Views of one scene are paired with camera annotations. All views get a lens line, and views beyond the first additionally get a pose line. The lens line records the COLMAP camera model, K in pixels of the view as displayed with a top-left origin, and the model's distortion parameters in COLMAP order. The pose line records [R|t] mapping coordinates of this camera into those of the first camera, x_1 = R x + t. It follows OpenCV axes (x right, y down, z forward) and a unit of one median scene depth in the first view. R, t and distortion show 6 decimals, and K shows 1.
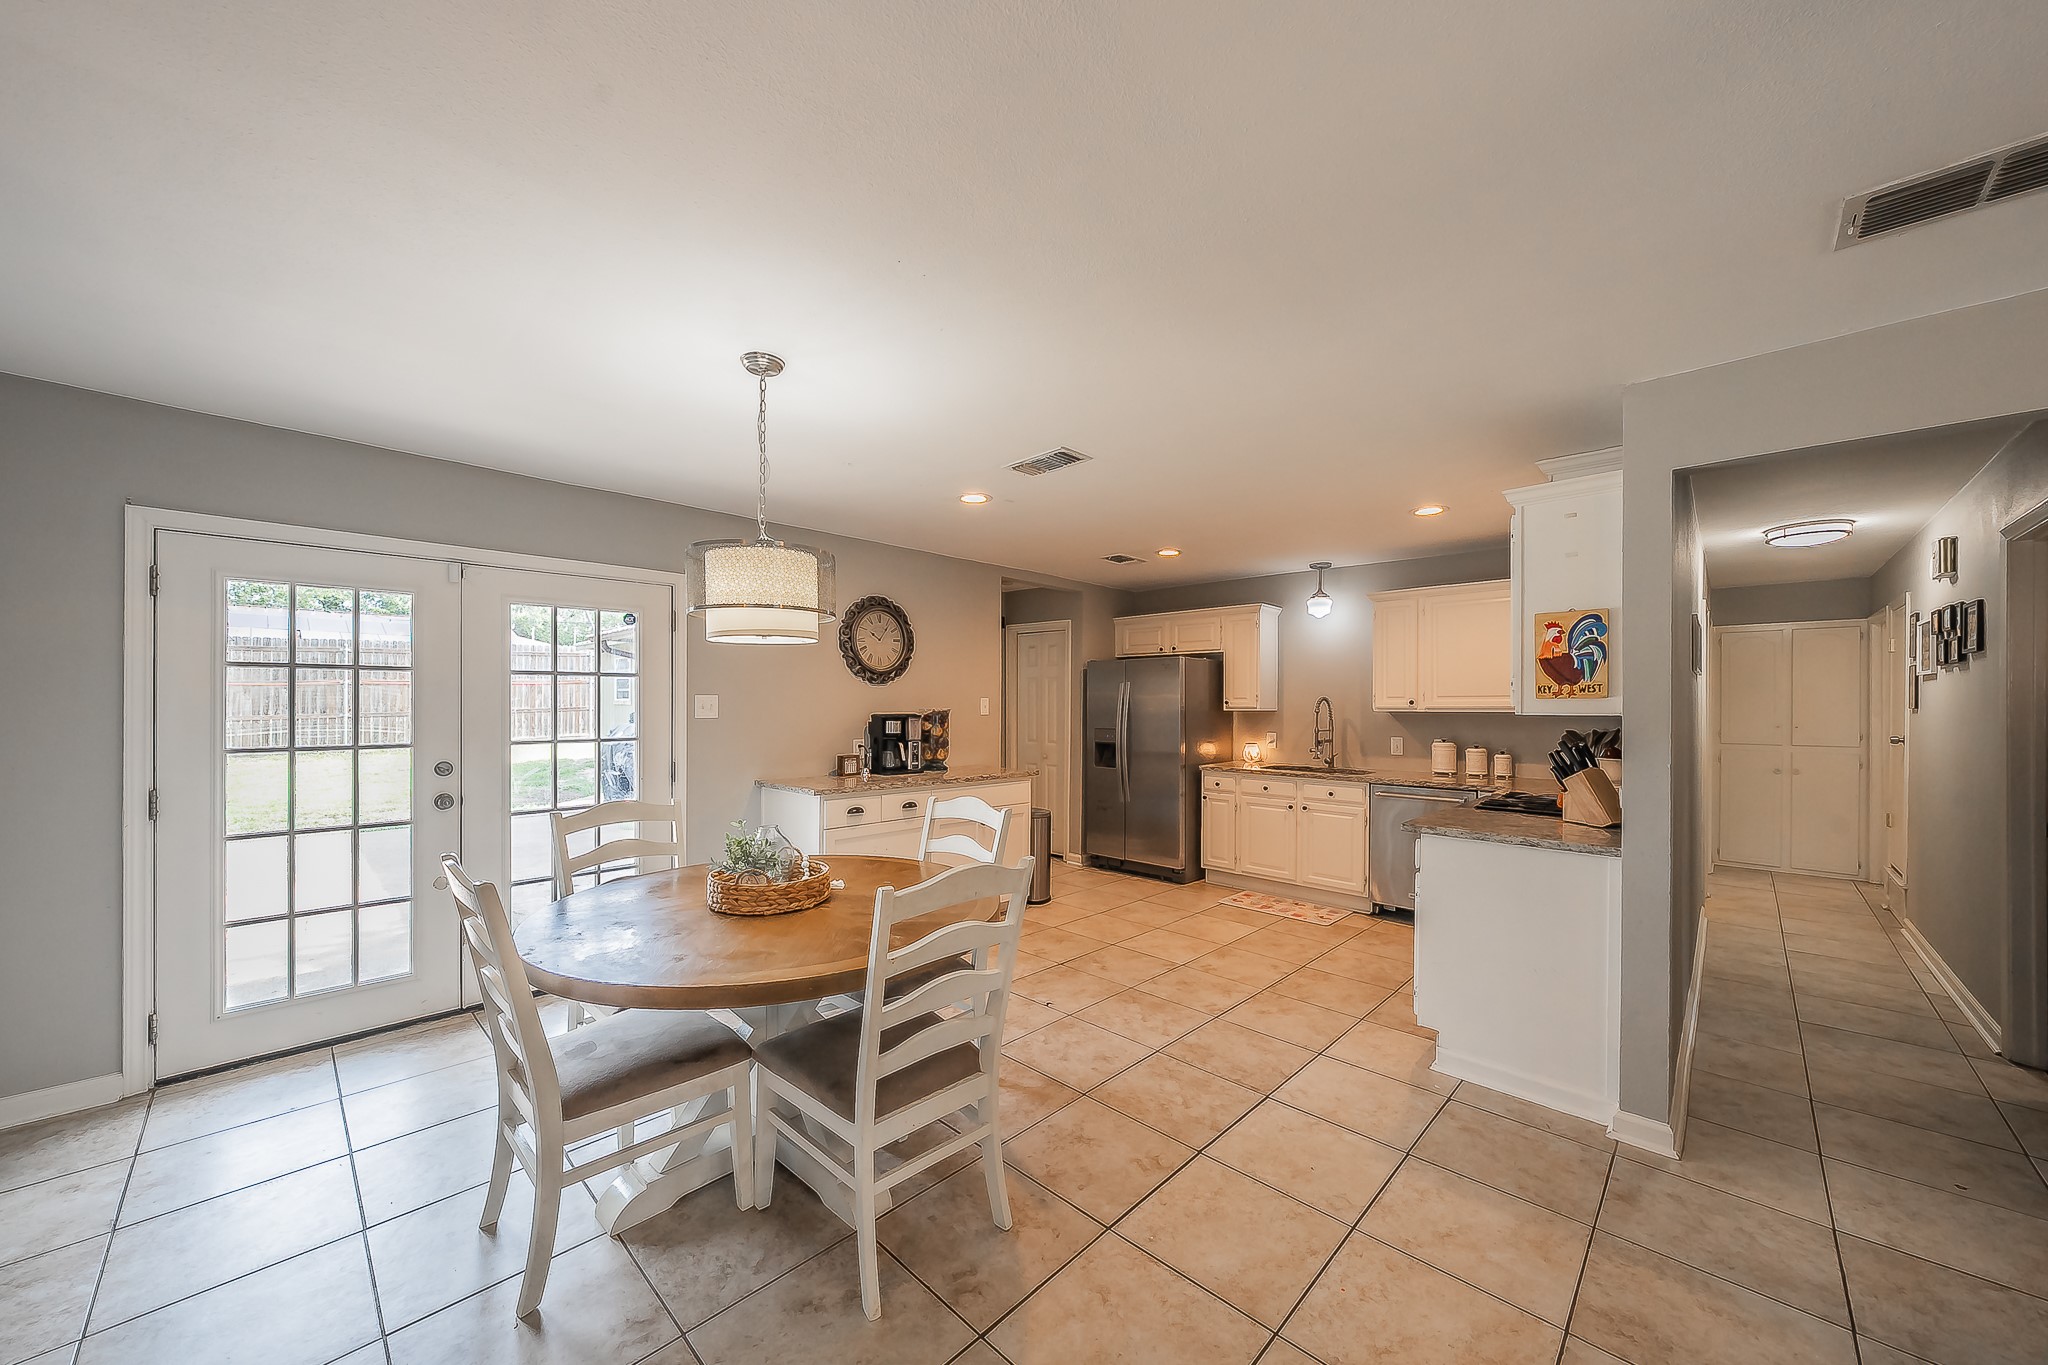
lens RADIAL K [[729.4, 0, 1039.8], [0, 729.4, 697.0], [0, 0, 1]] dist [-0.002727, 0.000867]
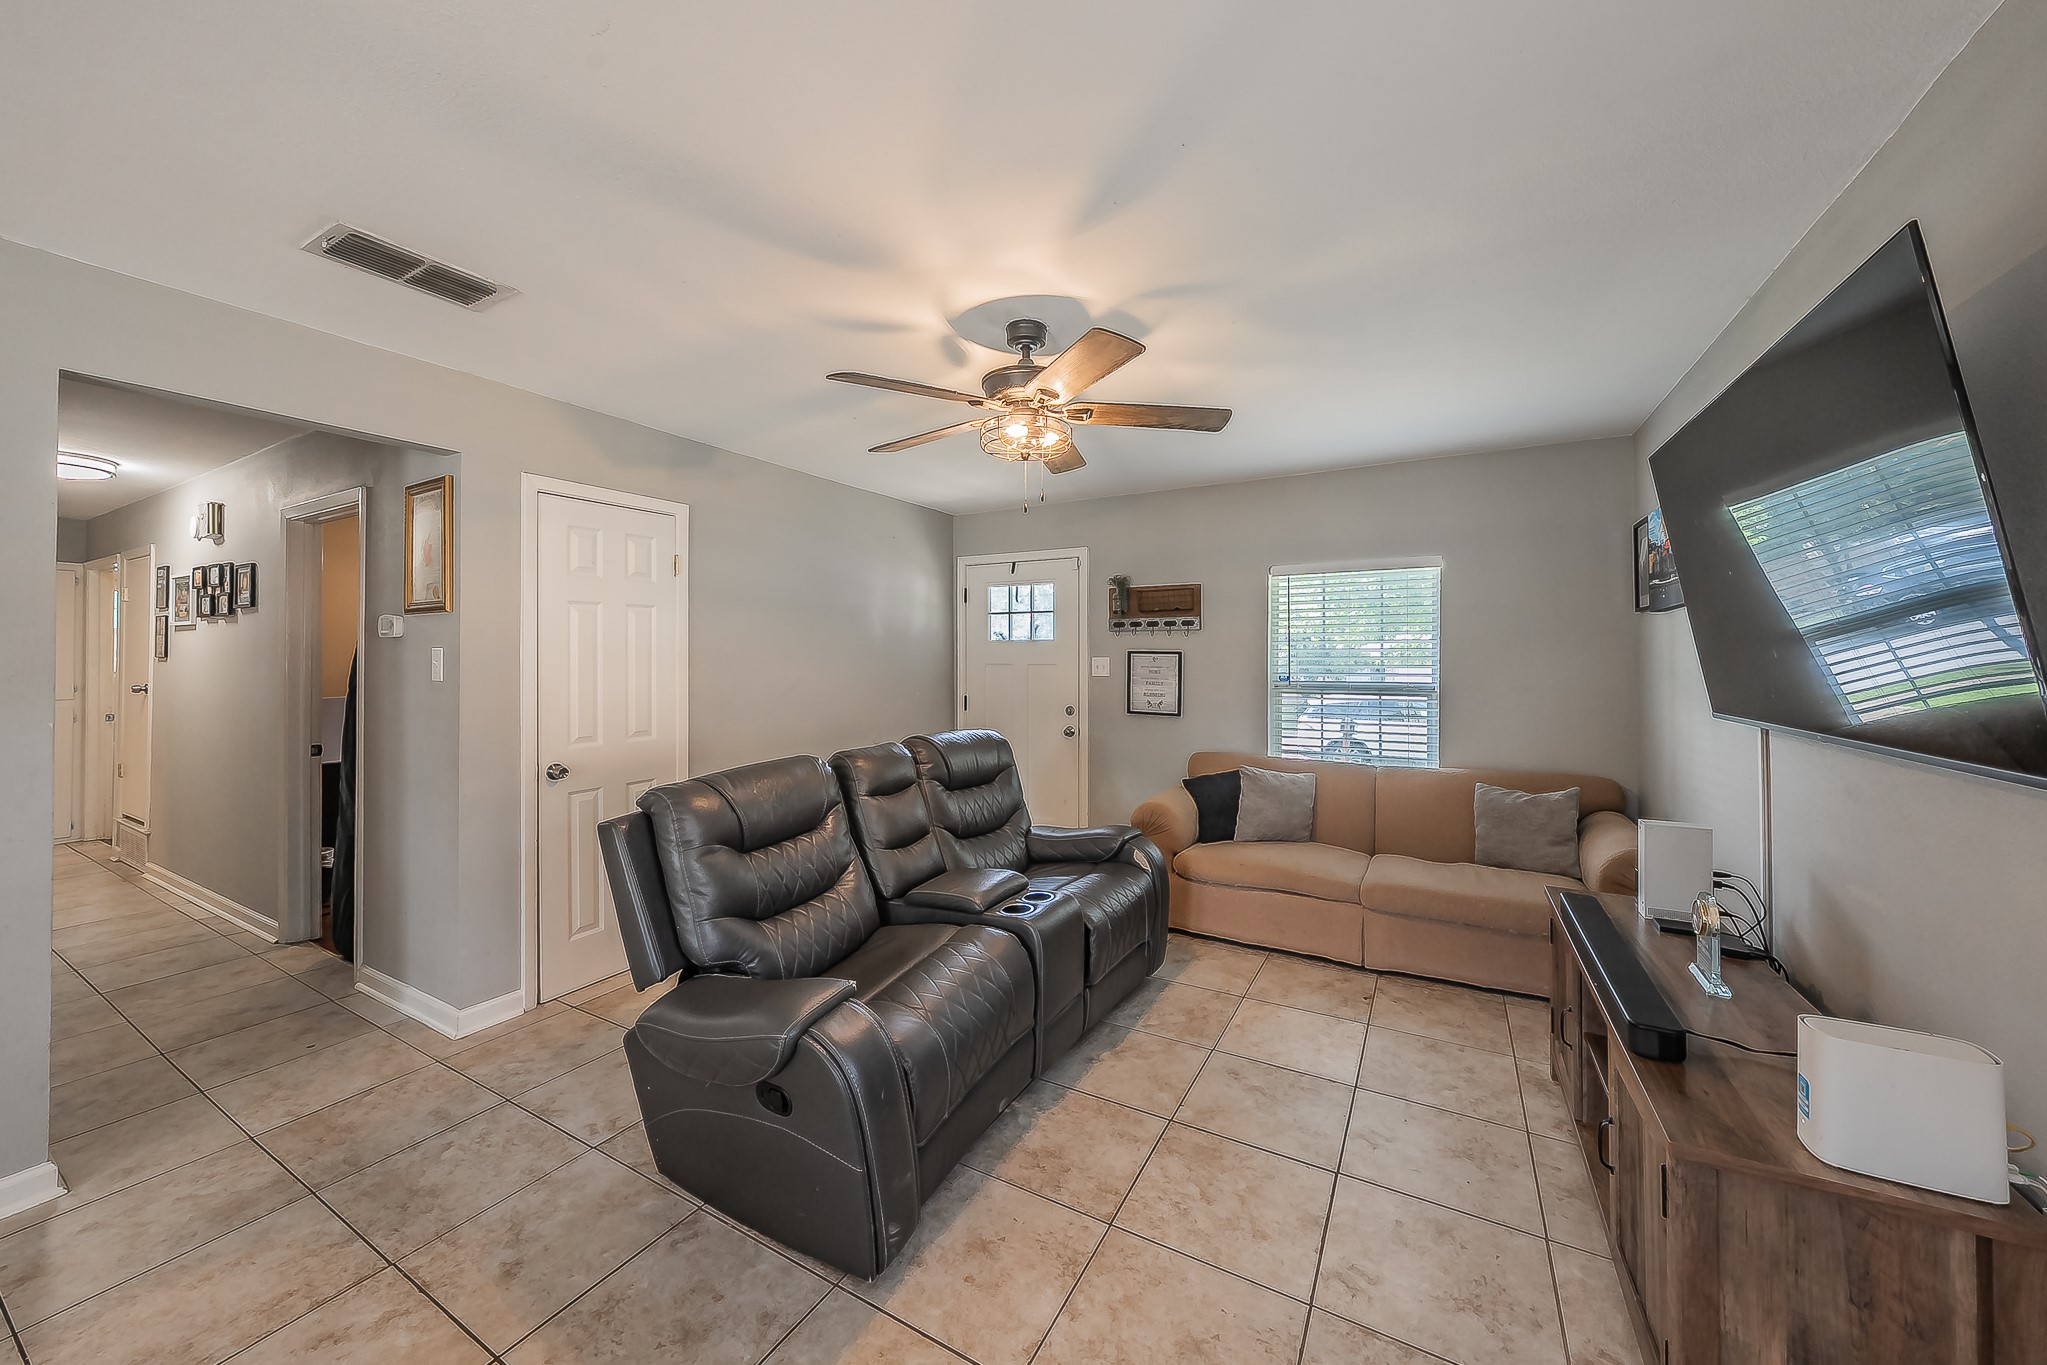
lens RADIAL K [[729.1, 0, 994.0], [0, 729.1, 645.4], [0, 0, 1]] dist [-0.002727, 0.000867]
pose [[-0.198382, 0.011153, 0.980061, -0.099931], [-0.009315, 0.999869, -0.013264, 0.002975], [-0.980080, -0.011761, -0.198252, 0.075277]]
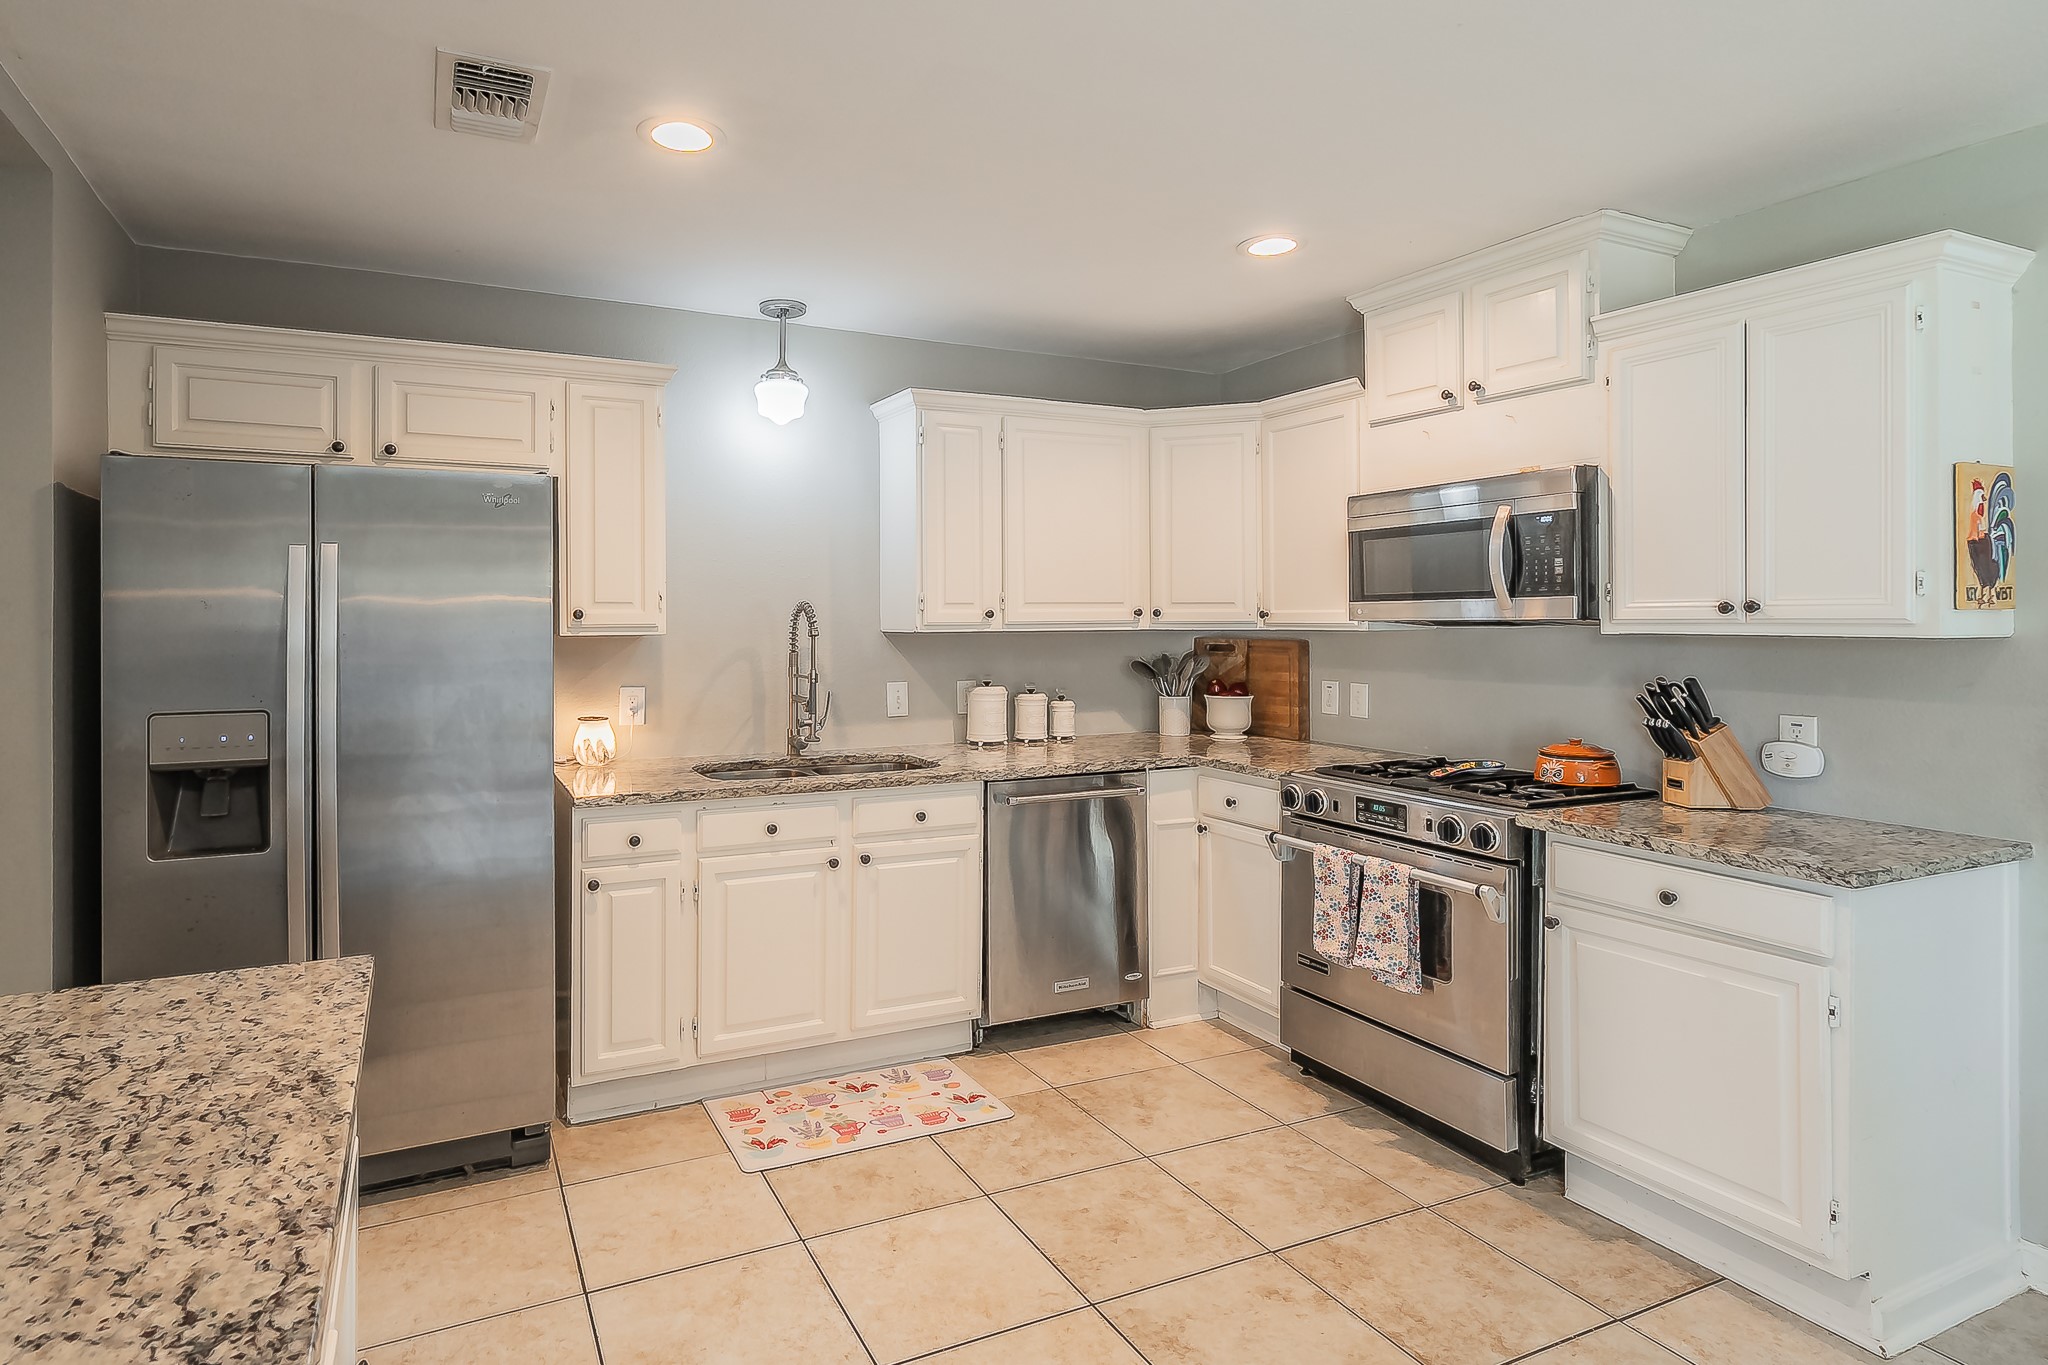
lens RADIAL K [[1077.4, 0, 955.0], [0, 1077.4, 617.2], [0, 0, 1]] dist [0.010124, 0.000439]
pose [[0.381501, -0.004734, 0.924356, -0.234916], [-0.007235, 0.999941, 0.008107, 0.004192], [-0.924340, -0.009781, 0.381444, 0.803725]]
